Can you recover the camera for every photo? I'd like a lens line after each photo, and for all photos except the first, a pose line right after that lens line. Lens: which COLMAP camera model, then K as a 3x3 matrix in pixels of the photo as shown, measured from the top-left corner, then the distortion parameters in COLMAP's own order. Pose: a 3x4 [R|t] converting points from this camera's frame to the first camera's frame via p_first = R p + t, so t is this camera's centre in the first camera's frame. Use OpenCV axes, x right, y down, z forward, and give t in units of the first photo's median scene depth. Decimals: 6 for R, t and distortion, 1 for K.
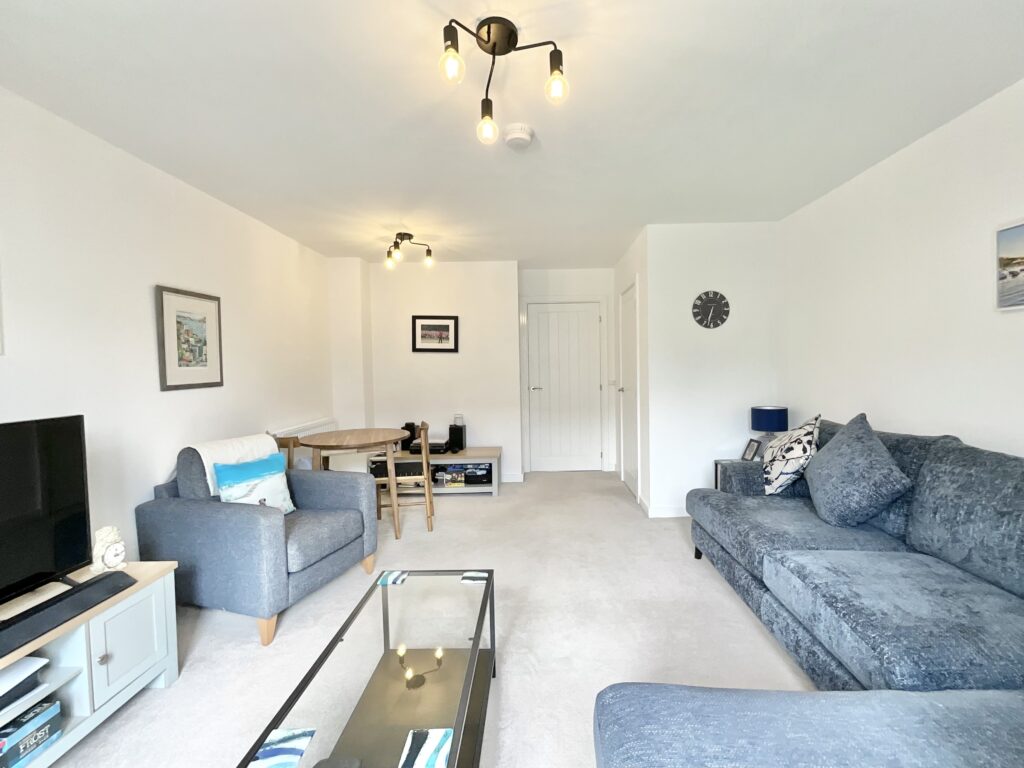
lens RADIAL K [[452.6, 0, 533.3], [0, 452.6, 382.6], [0, 0, 1]] dist [-0.001783, 0.000415]
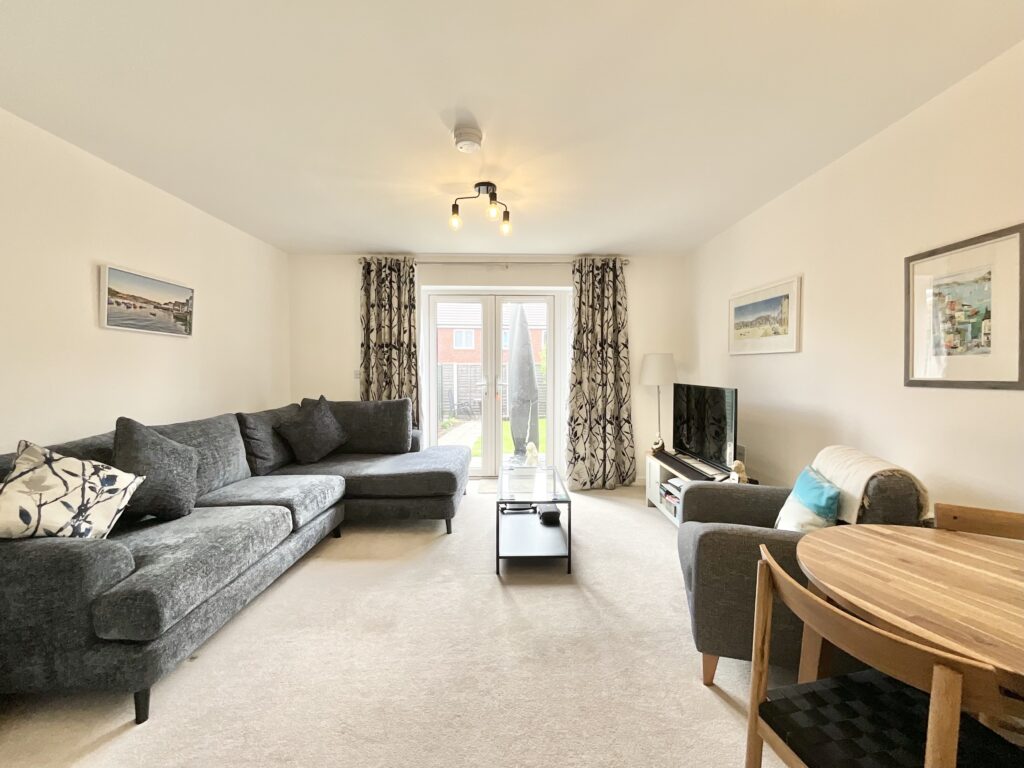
lens RADIAL K [[418.2, 0, 512.0], [0, 418.2, 384.0], [0, 0, 1]] dist [-0.000875, 0.000235]
pose [[-0.999870, 0.016065, -0.001667, -0.098463], [0.015890, 0.996938, 0.076565, -0.050093], [0.002892, 0.076529, -0.997063, 1.597571]]
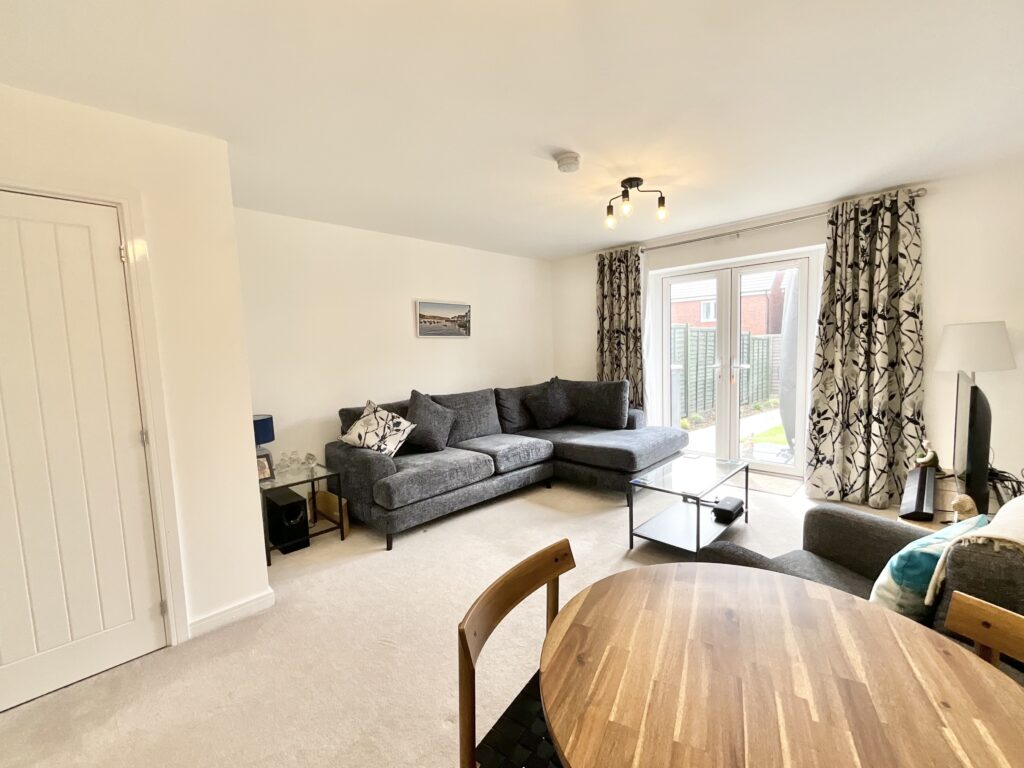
lens RADIAL K [[416.3, 0, 521.8], [0, 416.3, 381.6], [0, 0, 1]] dist [-0.000065, 0.000065]
pose [[-0.717711, -0.015598, 0.696167, -0.566271], [0.073795, 0.992416, 0.098314, -0.074747], [-0.692420, 0.121935, -0.711116, 1.547078]]
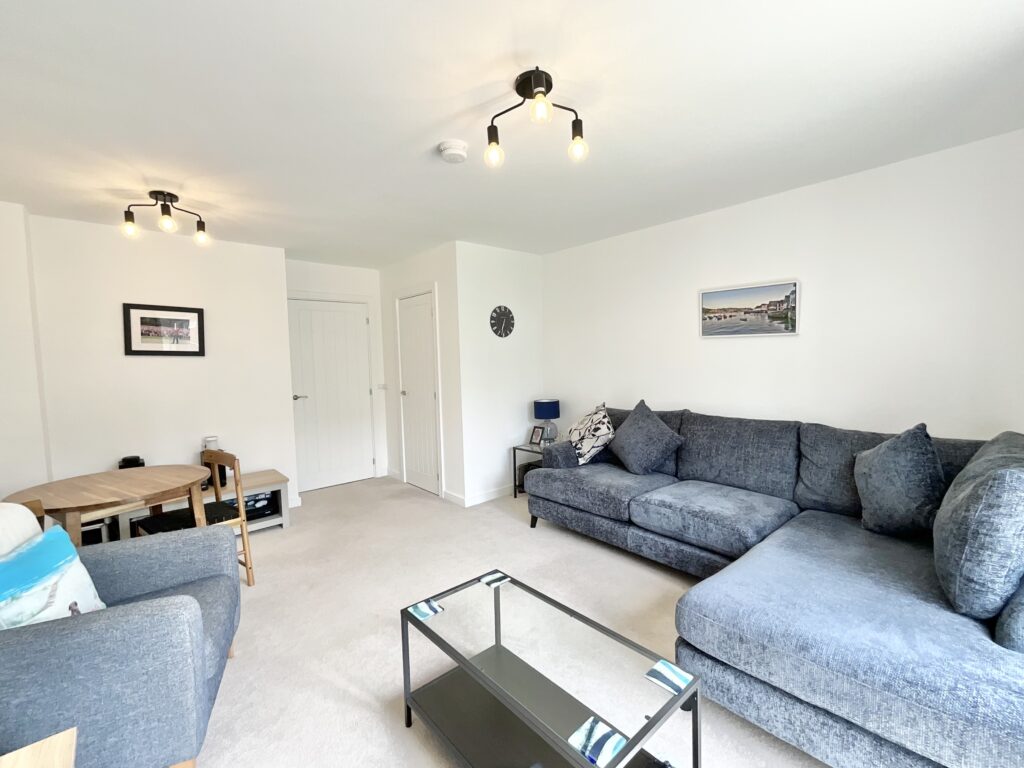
lens RADIAL K [[452.6, 0, 533.3], [0, 452.6, 382.6], [0, 0, 1]] dist [-0.001783, 0.000415]
pose [[0.729235, -0.039604, 0.683116, -0.496361], [0.036746, 0.999150, 0.018700, -0.027632], [-0.683276, 0.011466, 0.730070, 0.108871]]
